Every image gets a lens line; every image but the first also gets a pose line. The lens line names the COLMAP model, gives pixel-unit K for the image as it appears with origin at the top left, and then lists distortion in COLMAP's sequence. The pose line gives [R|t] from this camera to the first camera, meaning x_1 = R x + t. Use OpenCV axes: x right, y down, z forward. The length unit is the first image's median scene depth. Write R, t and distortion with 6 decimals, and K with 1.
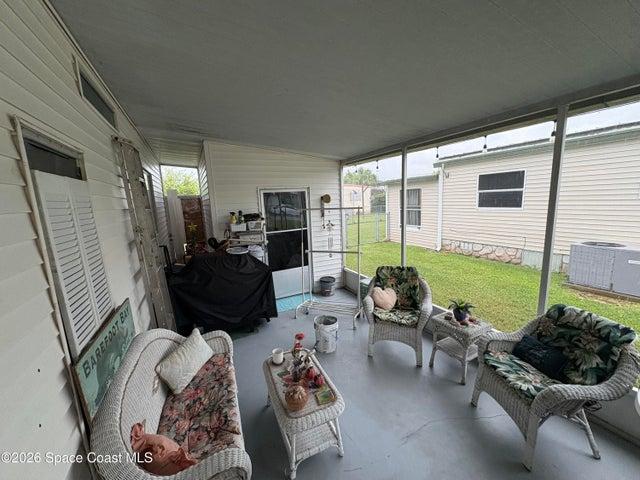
lens RADIAL K [[254.5, 0, 320.9], [0, 254.5, 242.5], [0, 0, 1]] dist [0.000865, 0.000611]
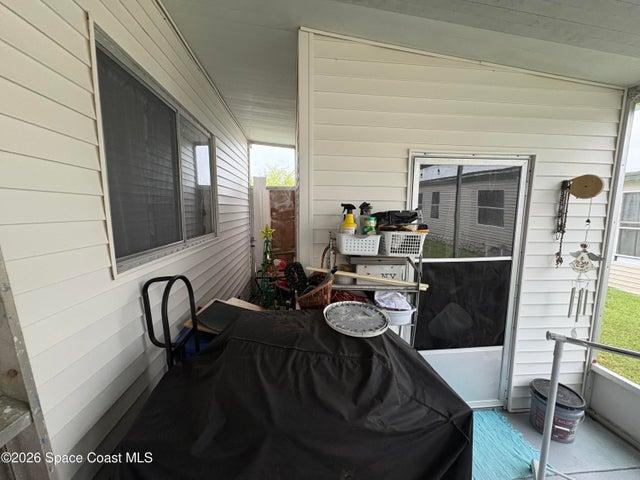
lens RADIAL K [[254.5, 0, 319.1], [0, 254.5, 242.6], [0, 0, 1]] dist [0.000865, 0.000611]
pose [[0.930417, 0.095464, -0.353852, -0.217277], [-0.105708, 0.994350, -0.009688, -0.046736], [0.350928, 0.046419, 0.935251, 0.551974]]
